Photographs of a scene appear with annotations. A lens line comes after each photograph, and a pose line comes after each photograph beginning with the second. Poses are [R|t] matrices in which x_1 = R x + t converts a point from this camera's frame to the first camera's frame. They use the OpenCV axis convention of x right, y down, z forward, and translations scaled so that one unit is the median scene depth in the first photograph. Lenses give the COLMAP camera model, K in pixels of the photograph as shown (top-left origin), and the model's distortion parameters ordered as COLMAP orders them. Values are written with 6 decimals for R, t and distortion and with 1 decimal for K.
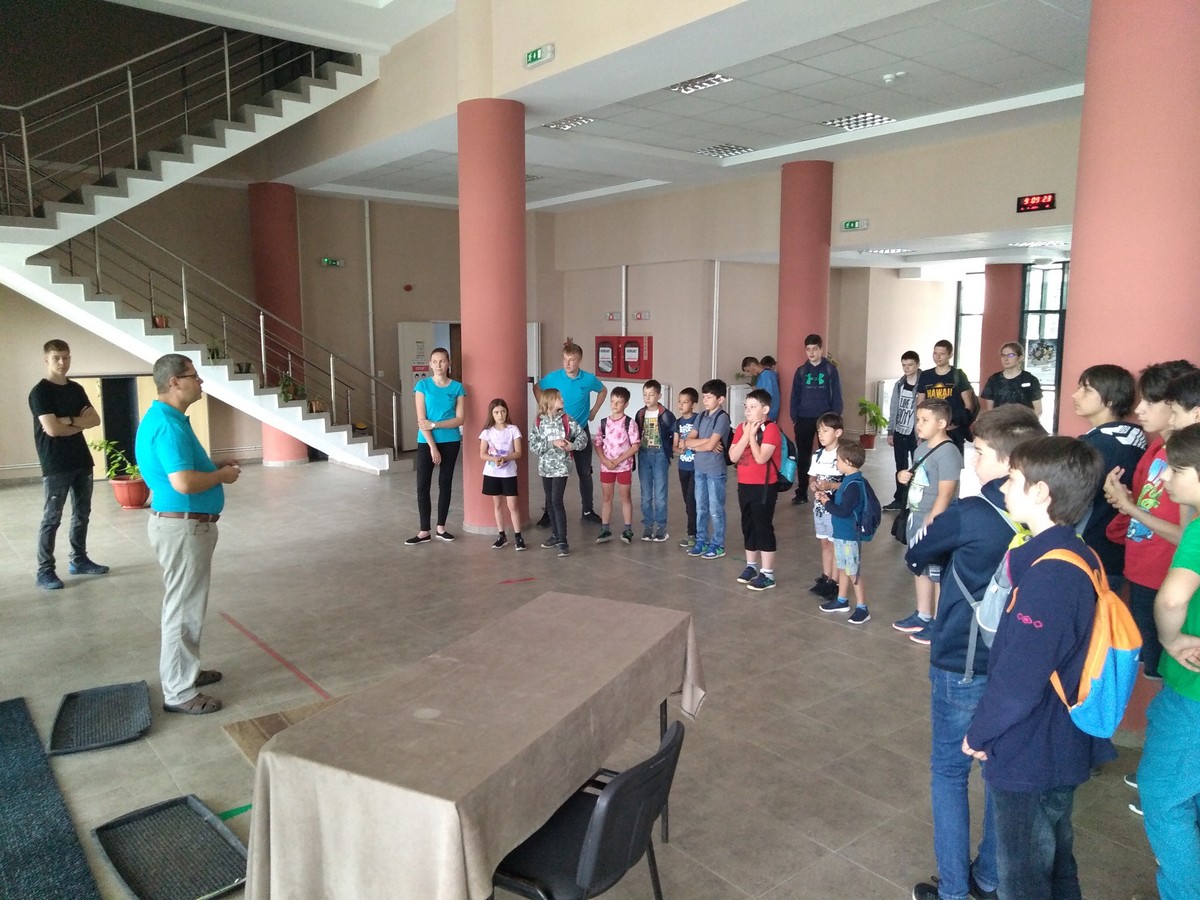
lens RADIAL K [[886.6, 0, 596.6], [0, 886.6, 445.5], [0, 0, 1]] dist [0.012617, 0.009721]
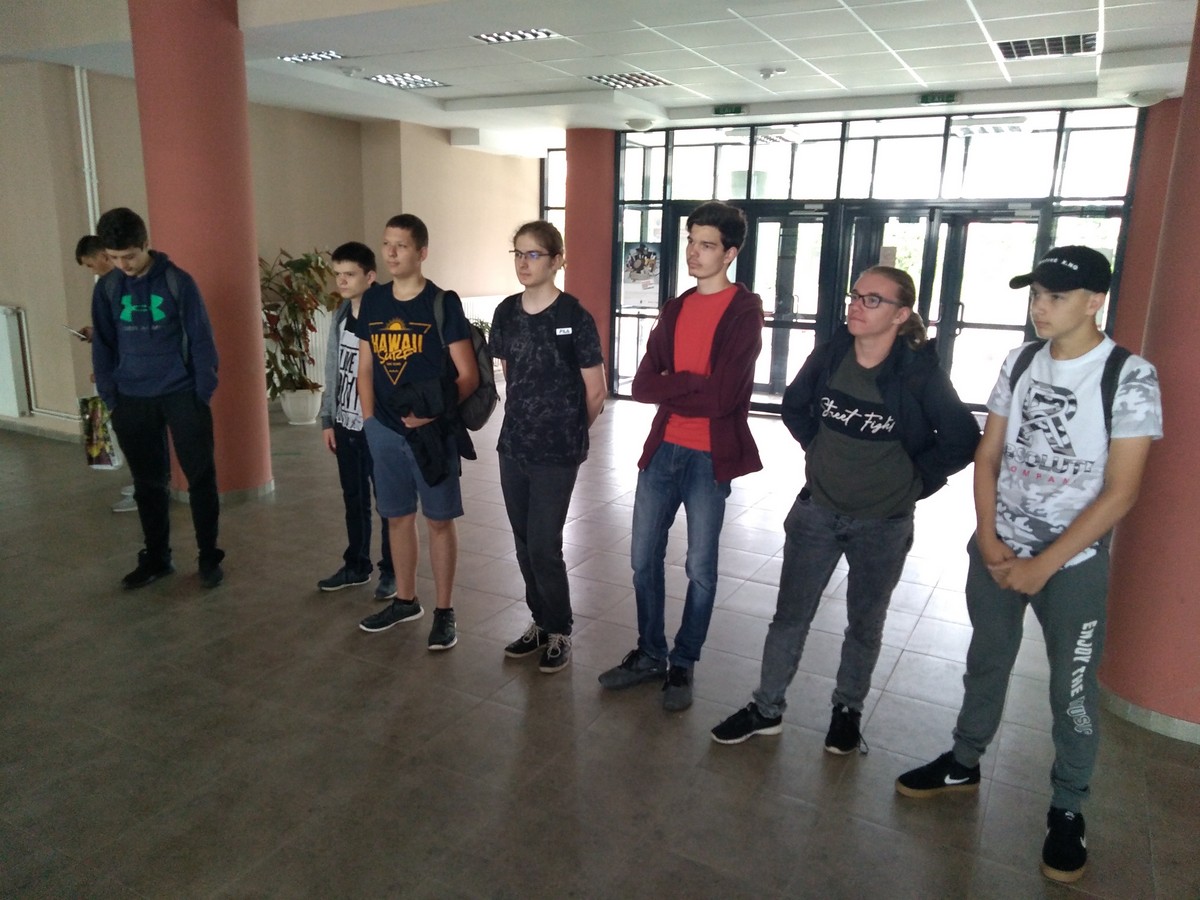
lens RADIAL K [[886.6, 0, 584.0], [0, 886.6, 453.1], [0, 0, 1]] dist [0.012617, 0.009721]
pose [[0.929245, -0.058921, 0.364734, 0.301428], [0.020002, 0.993777, 0.109580, -0.050229], [-0.368921, -0.094532, 0.924641, 0.552852]]
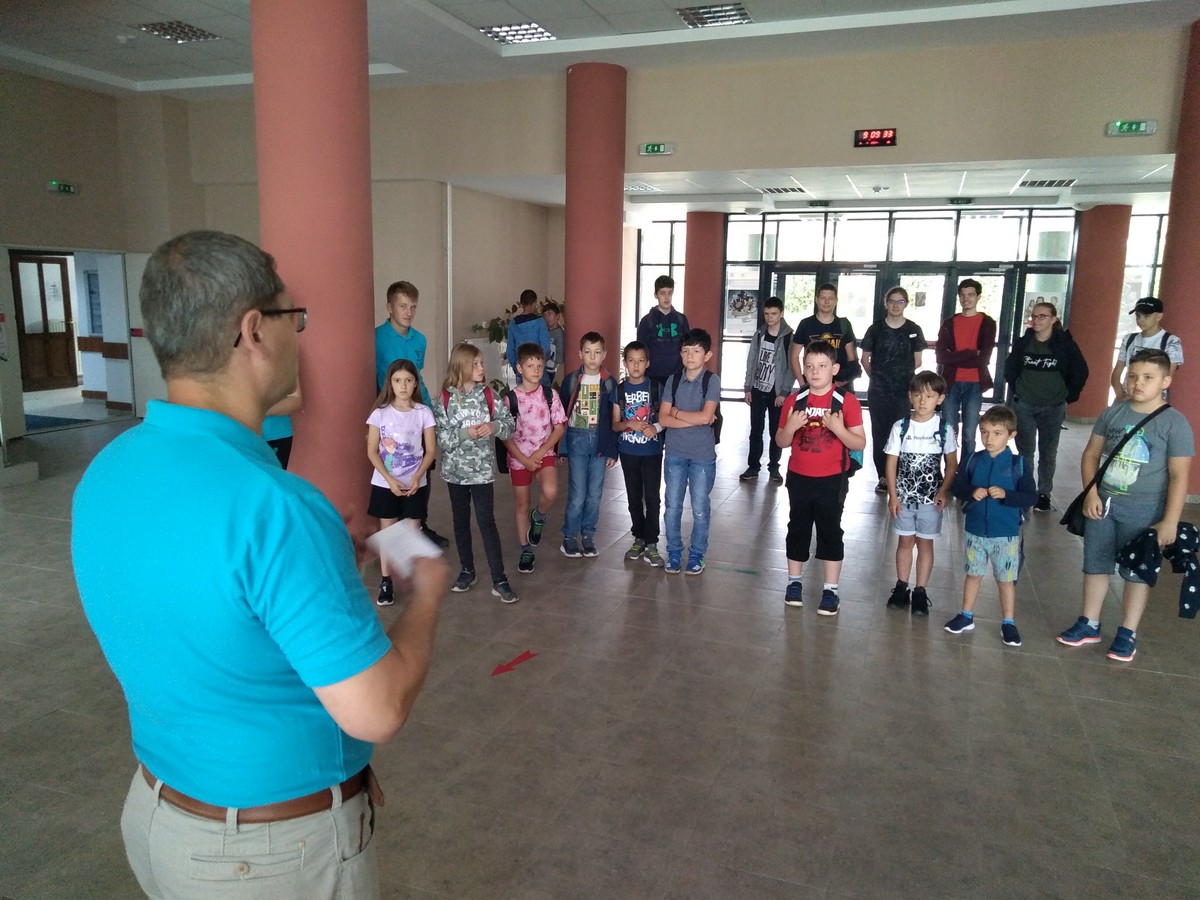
lens RADIAL K [[886.6, 0, 600.8], [0, 886.6, 448.1], [0, 0, 1]] dist [0.012617, 0.009721]
pose [[0.856961, -0.074639, 0.509948, -0.253446], [0.047789, 0.996703, 0.065574, -0.023710], [-0.513160, -0.031825, 0.857702, 0.340766]]
